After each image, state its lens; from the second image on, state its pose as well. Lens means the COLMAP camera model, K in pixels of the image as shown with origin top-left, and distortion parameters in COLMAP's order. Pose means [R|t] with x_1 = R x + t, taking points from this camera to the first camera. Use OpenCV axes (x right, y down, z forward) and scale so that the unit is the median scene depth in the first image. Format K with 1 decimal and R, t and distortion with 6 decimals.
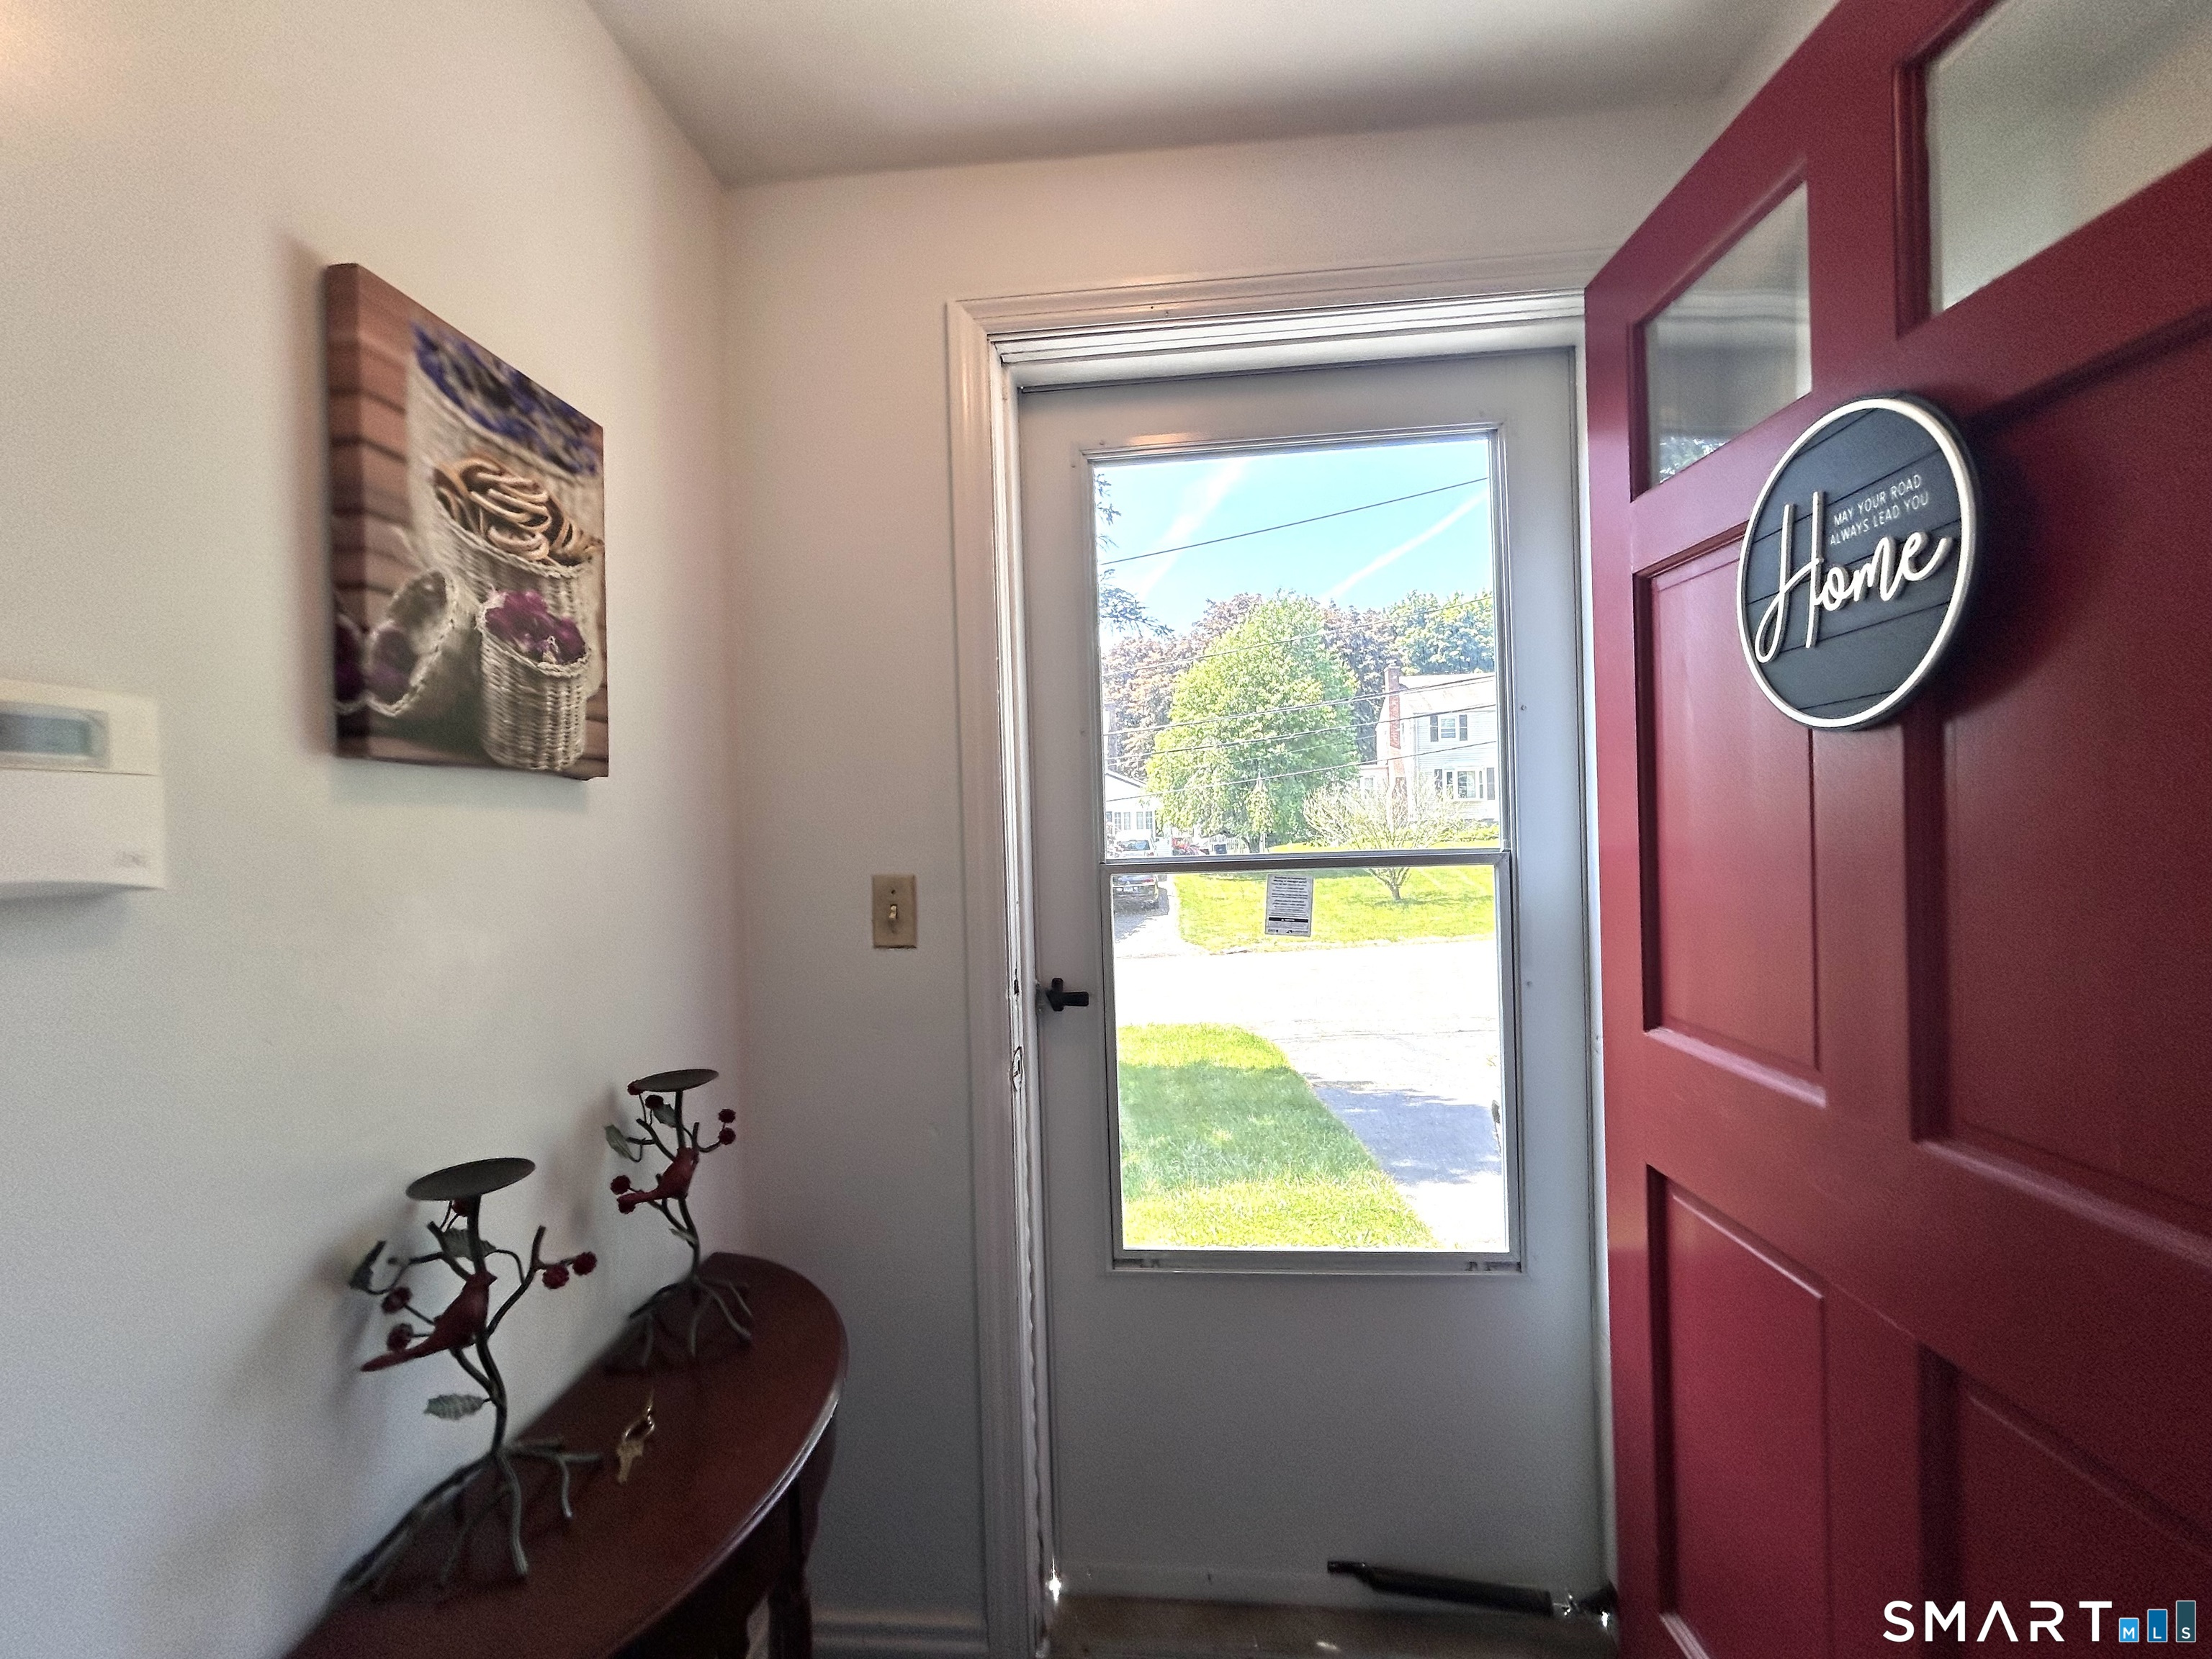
lens RADIAL K [[905.2, 0, 1105.7], [0, 905.2, 832.4], [0, 0, 1]] dist [-0.000605, -0.000020]
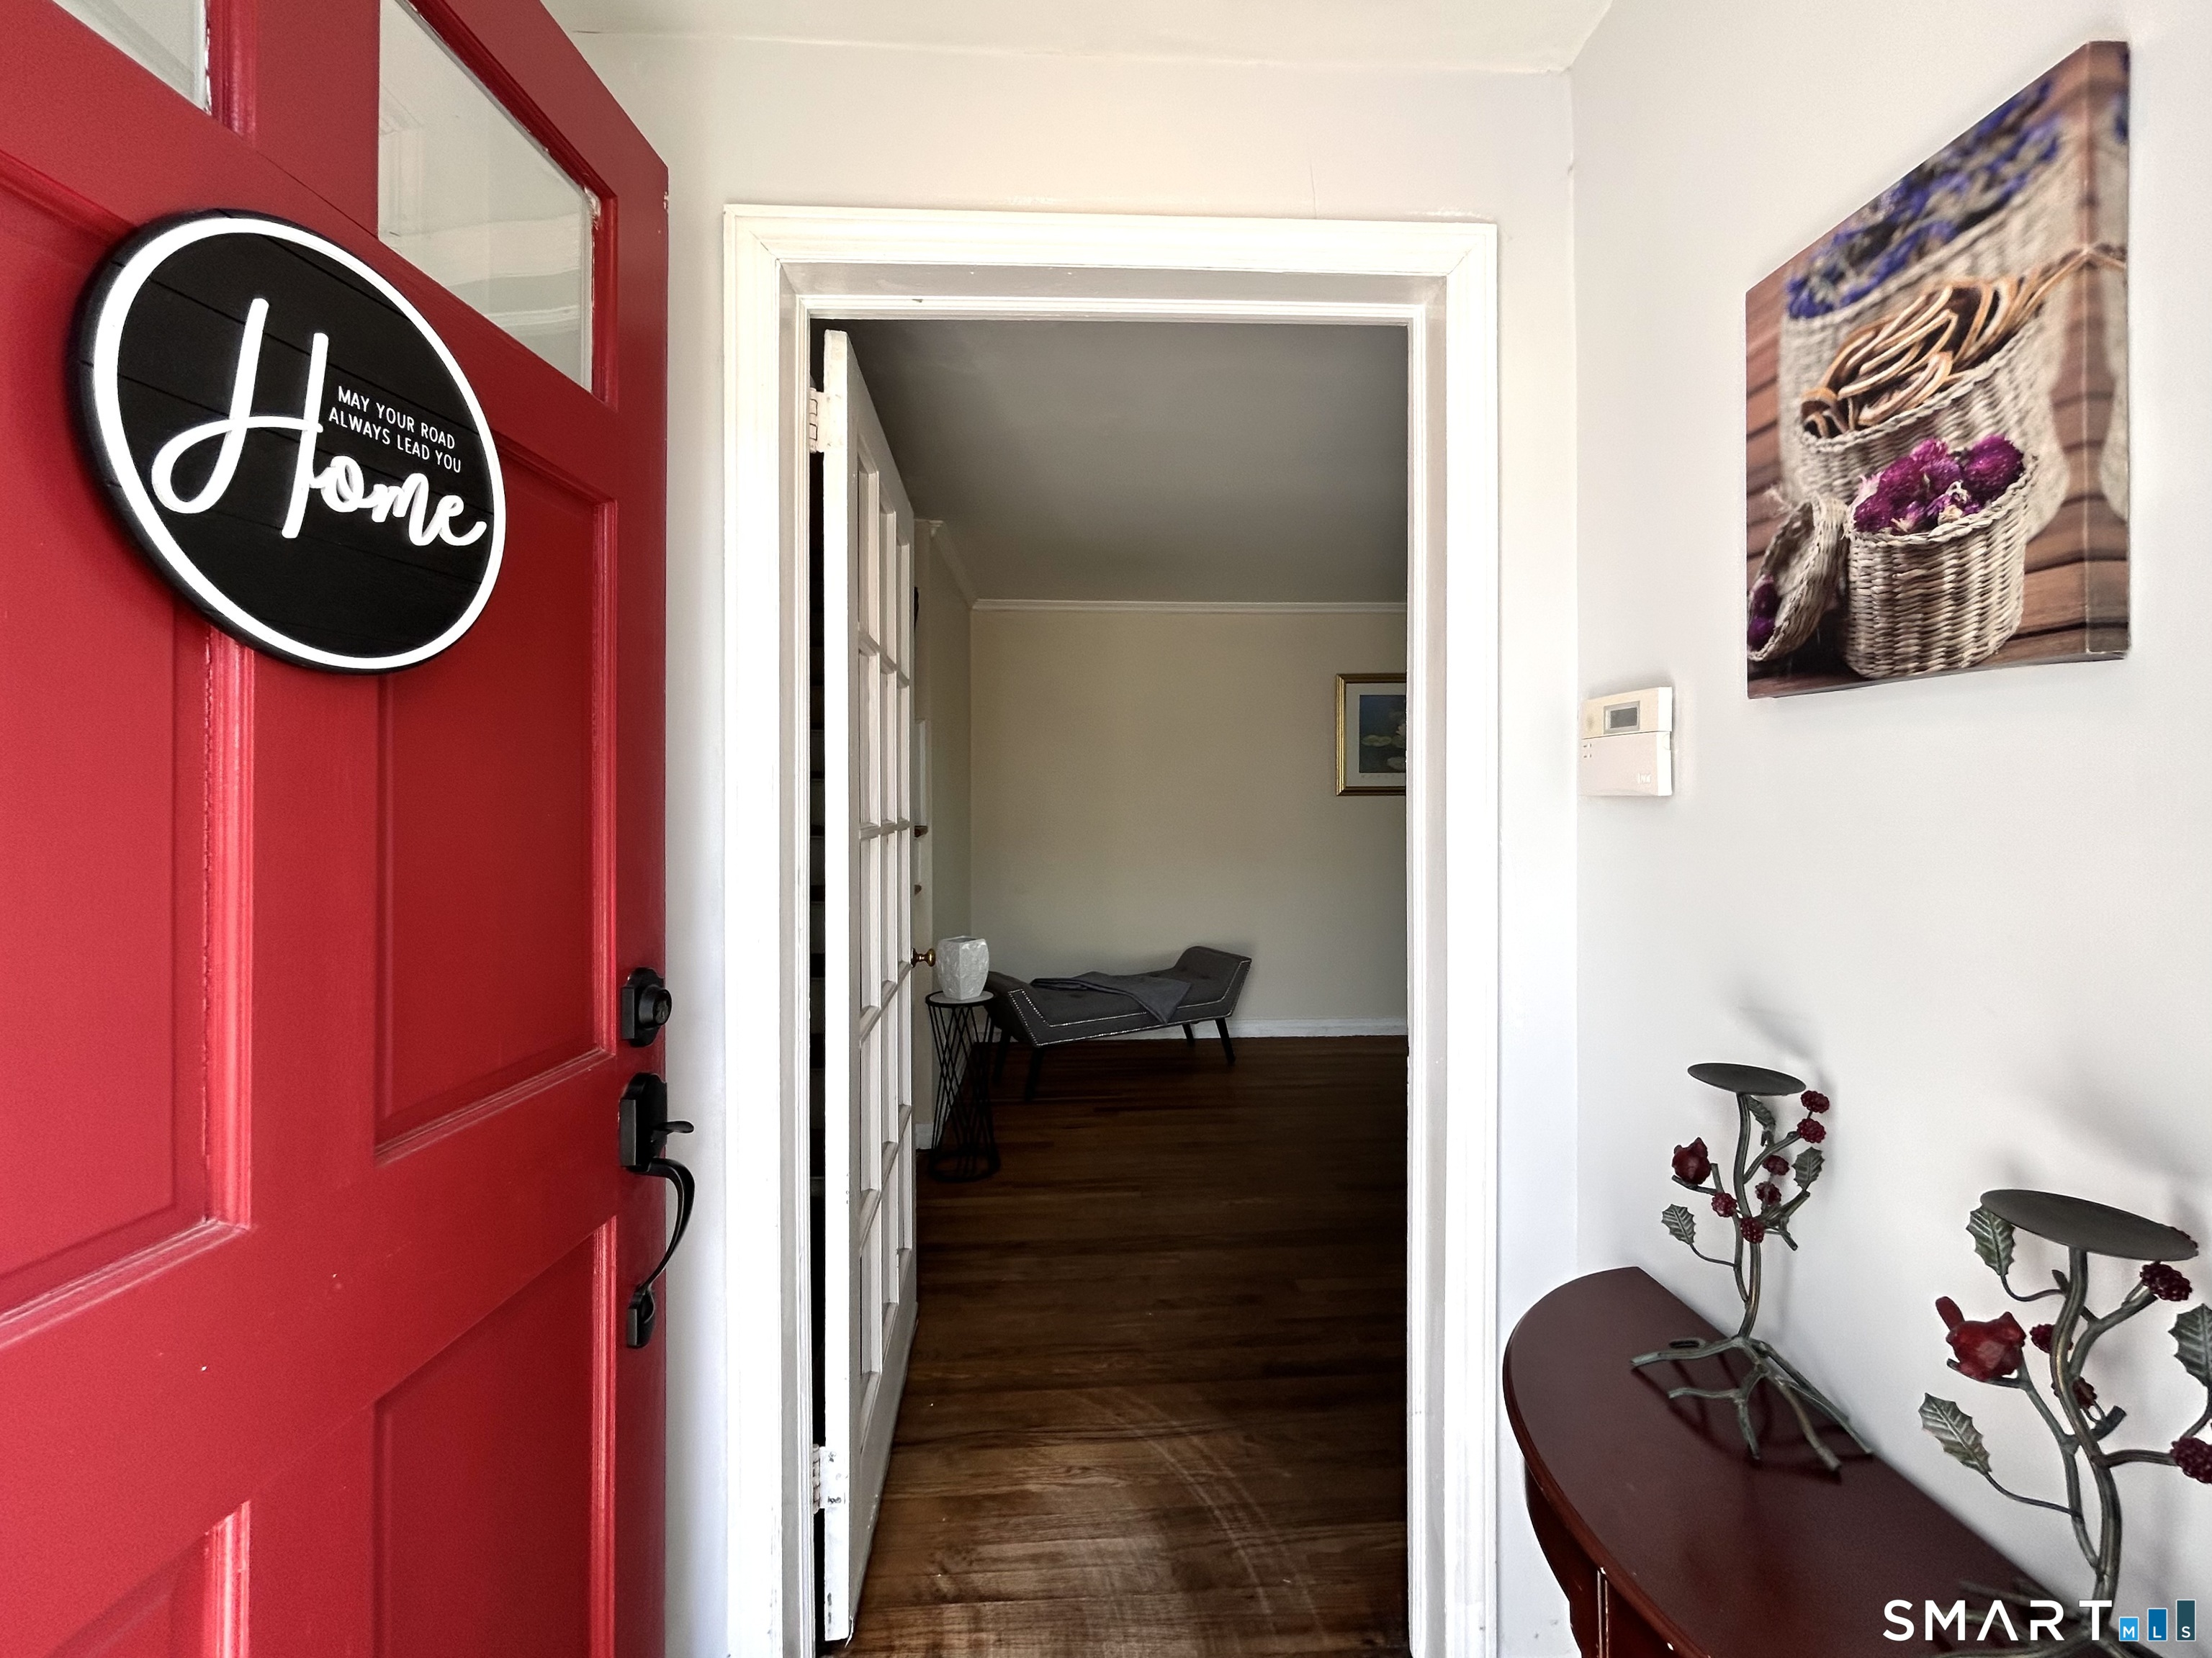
lens RADIAL K [[905.1, 0, 1105.7], [0, 905.1, 831.9], [0, 0, 1]] dist [-0.000605, -0.000020]
pose [[-0.988481, 0.033879, -0.147501, 0.183019], [0.026392, 0.998276, 0.052422, 0.006786], [0.149023, 0.047926, -0.987672, 1.693193]]
